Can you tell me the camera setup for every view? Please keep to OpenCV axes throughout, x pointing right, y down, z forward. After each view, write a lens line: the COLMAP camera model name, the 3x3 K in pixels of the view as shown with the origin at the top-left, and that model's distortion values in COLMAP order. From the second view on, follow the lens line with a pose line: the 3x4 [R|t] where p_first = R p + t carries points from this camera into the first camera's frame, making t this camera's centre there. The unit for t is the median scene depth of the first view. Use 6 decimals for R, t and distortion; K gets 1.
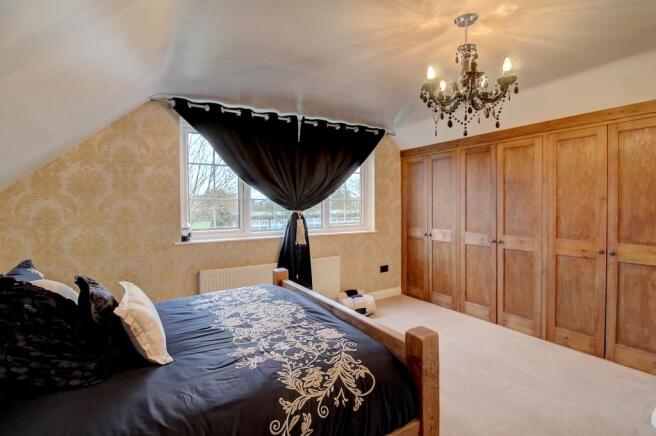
lens RADIAL K [[310.9, 0, 327.5], [0, 310.9, 213.6], [0, 0, 1]] dist [-0.016846, -0.005164]
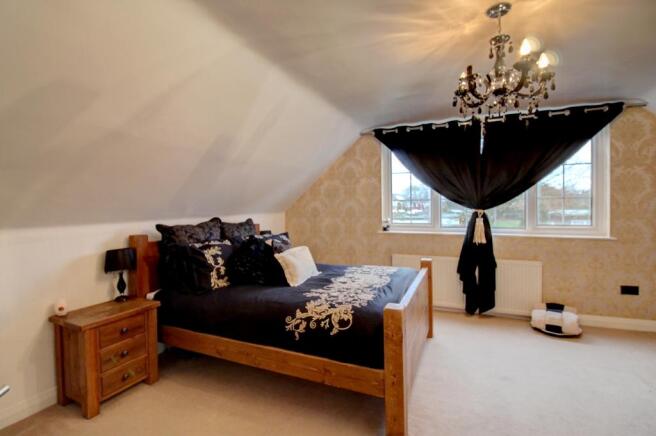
lens RADIAL K [[310.9, 0, 339.0], [0, 310.9, 213.0], [0, 0, 1]] dist [-0.016846, -0.005164]
pose [[0.581258, 0.021512, -0.813435, 0.544890], [-0.014473, 0.999766, 0.016098, -0.009480], [0.813590, 0.002416, 0.581433, 0.033590]]
